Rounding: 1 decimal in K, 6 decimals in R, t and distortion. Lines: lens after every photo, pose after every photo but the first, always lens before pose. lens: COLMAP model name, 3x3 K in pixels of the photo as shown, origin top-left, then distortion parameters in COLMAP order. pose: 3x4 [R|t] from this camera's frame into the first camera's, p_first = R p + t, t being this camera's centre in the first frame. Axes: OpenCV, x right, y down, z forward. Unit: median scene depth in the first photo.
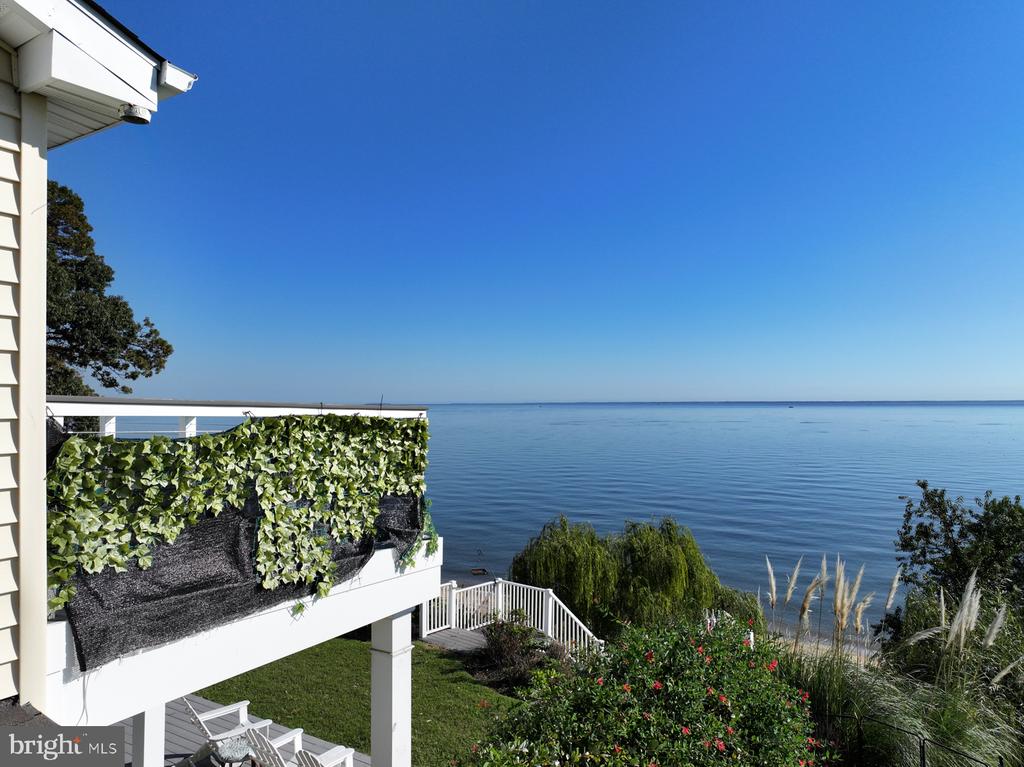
lens RADIAL K [[718.8, 0, 514.1], [0, 718.8, 387.3], [0, 0, 1]] dist [-0.001596, 0.016397]
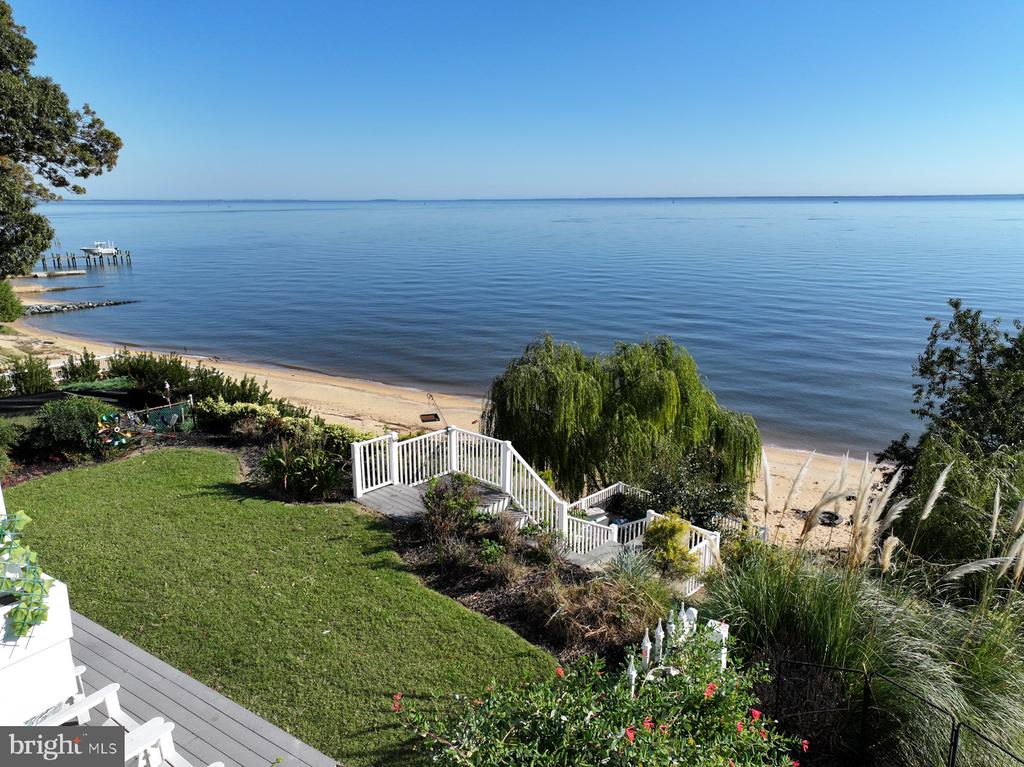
lens RADIAL K [[718.8, 0, 513.6], [0, 718.8, 386.0], [0, 0, 1]] dist [-0.001596, 0.016397]
pose [[0.999910, 0.000359, -0.013407, 0.041403], [0.003323, 0.961839, 0.273597, -0.009526], [0.012994, -0.273617, 0.961751, 0.120216]]
